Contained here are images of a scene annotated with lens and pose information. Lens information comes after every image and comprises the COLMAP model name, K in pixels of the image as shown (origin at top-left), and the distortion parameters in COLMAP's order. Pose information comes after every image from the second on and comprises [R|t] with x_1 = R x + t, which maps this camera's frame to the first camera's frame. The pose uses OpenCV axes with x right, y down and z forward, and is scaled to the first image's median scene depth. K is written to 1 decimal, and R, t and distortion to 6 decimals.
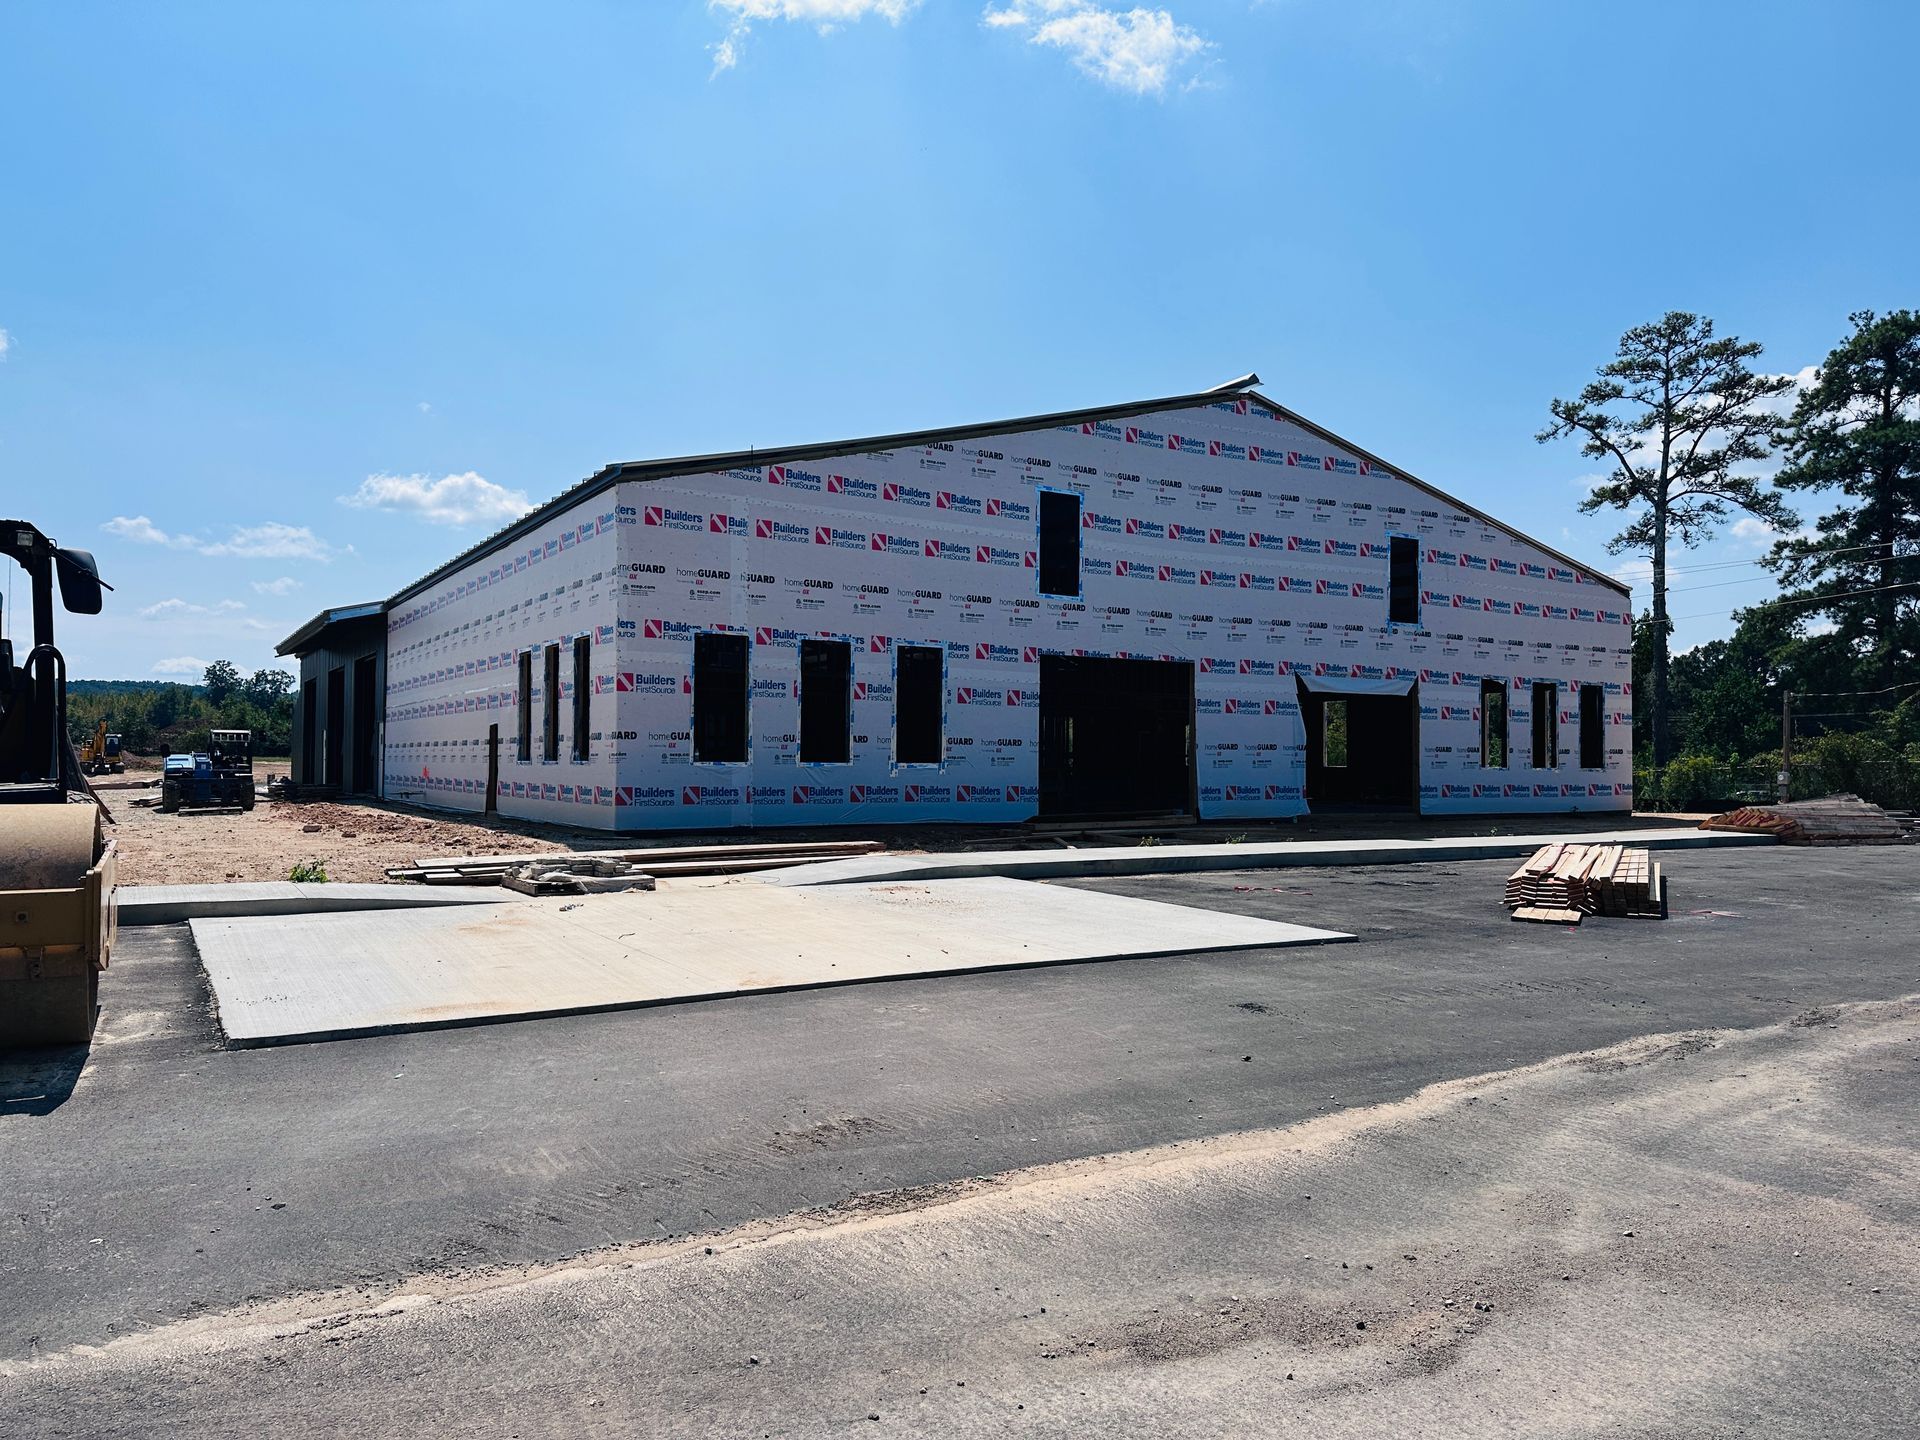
lens RADIAL K [[1351.9, 0, 949.0], [0, 1351.9, 723.7], [0, 0, 1]] dist [0.063568, -0.069811]
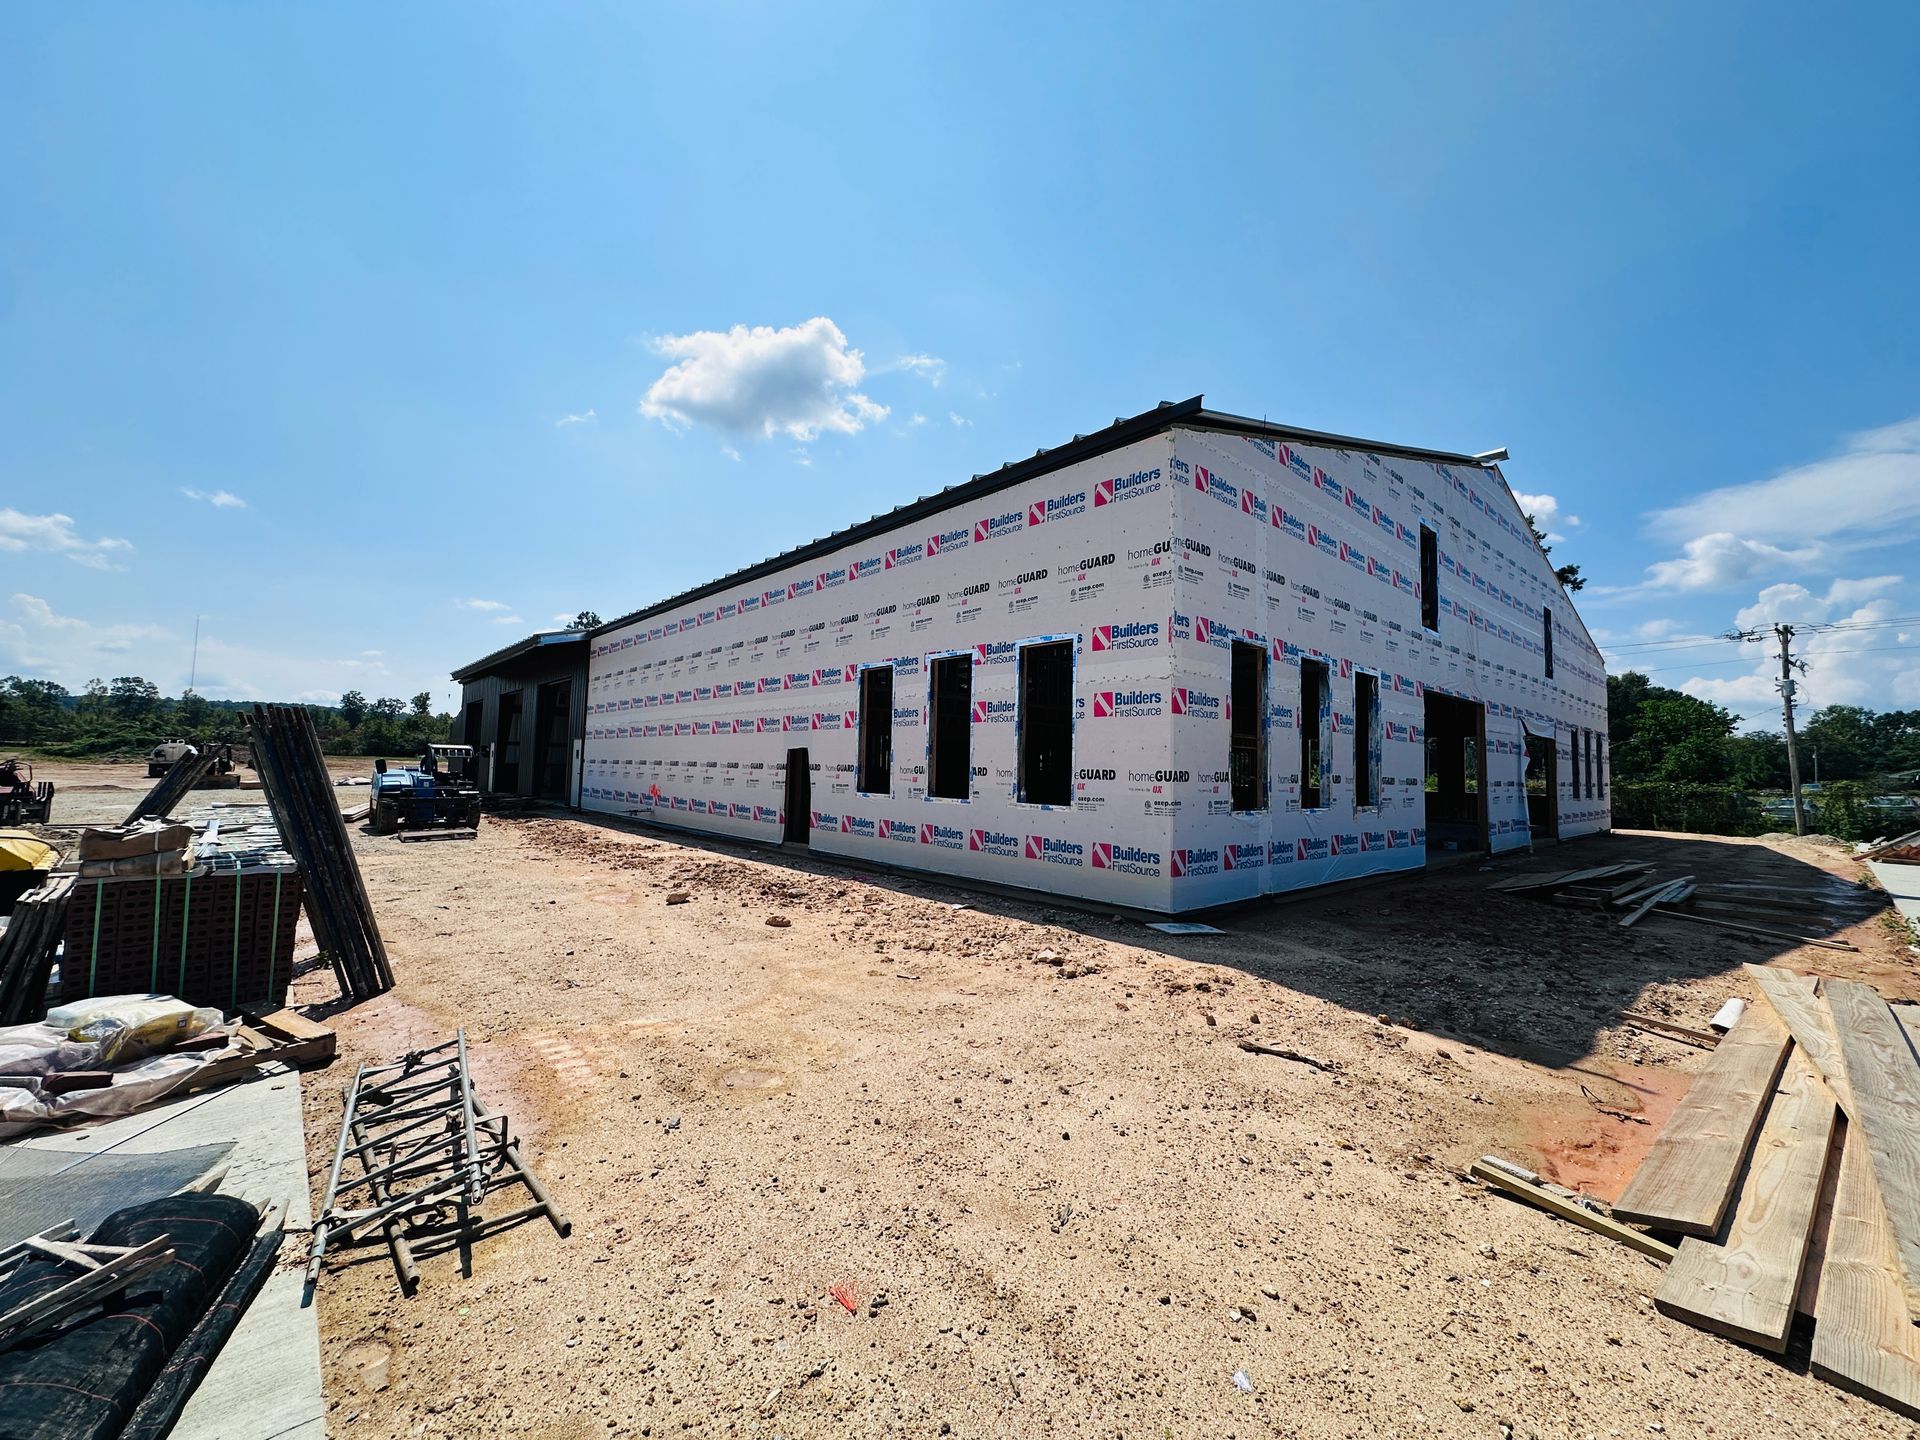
lens RADIAL K [[777.5, 0, 961.2], [0, 777.5, 717.1], [0, 0, 1]] dist [-0.001828, 0.000561]
pose [[0.983876, 0.027250, 0.176761, -0.352757], [-0.021207, 0.999127, -0.035984, -0.004437], [-0.177588, 0.031655, 0.983596, 0.516882]]
